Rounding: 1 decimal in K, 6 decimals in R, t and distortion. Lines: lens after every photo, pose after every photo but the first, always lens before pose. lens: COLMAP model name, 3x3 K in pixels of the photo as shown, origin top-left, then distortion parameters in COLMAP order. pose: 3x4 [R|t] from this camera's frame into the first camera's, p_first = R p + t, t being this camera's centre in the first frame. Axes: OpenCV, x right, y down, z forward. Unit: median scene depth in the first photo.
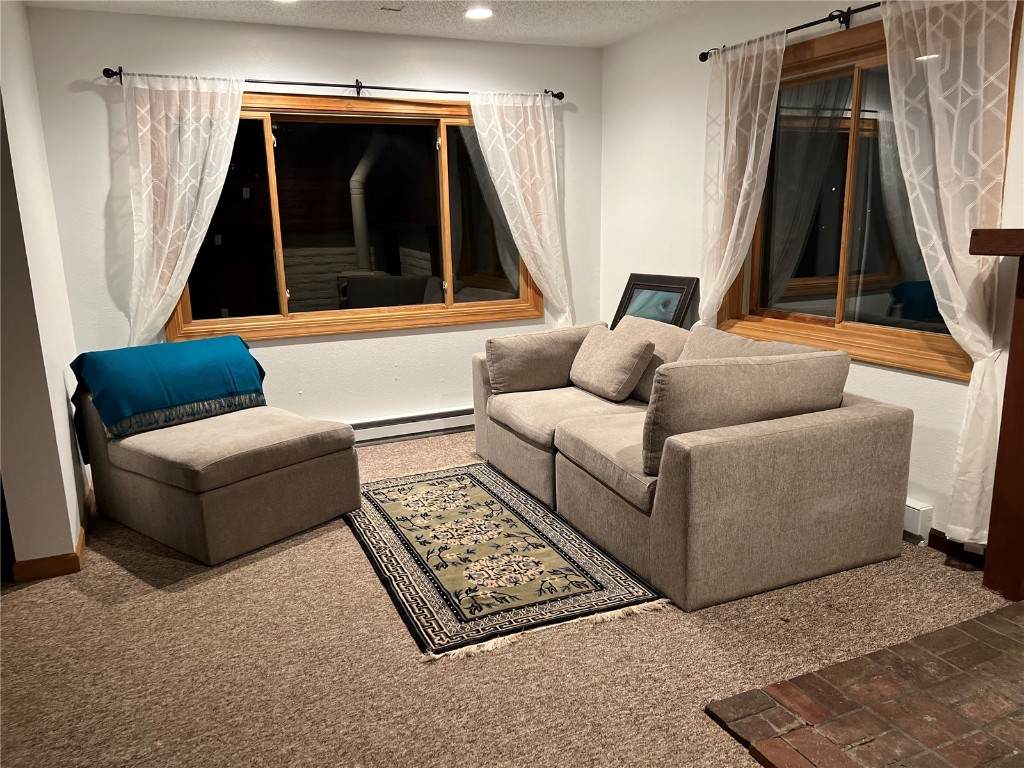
lens RADIAL K [[768.9, 0, 515.4], [0, 768.9, 386.2], [0, 0, 1]] dist [0.065257, -0.069649]
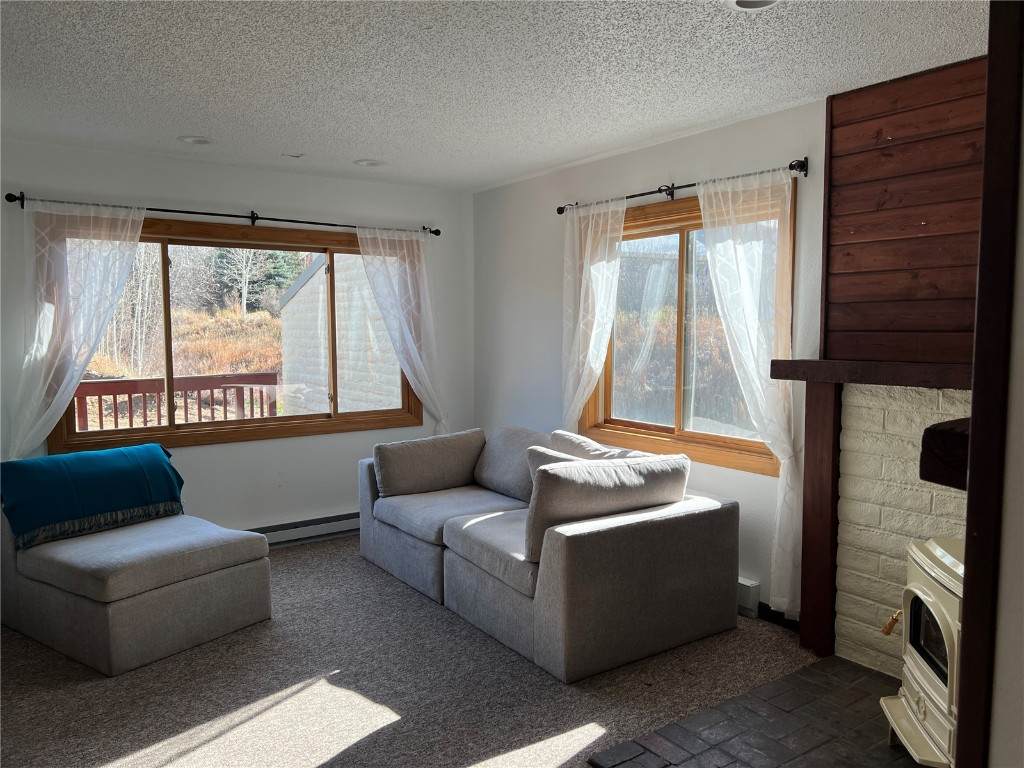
lens RADIAL K [[768.9, 0, 515.4], [0, 768.9, 386.2], [0, 0, 1]] dist [0.065257, -0.069649]
pose [[0.982131, 0.005218, 0.188127, -0.064277], [0.020593, 0.990634, -0.134982, 0.007100], [-0.187069, 0.136444, 0.972825, -0.143715]]
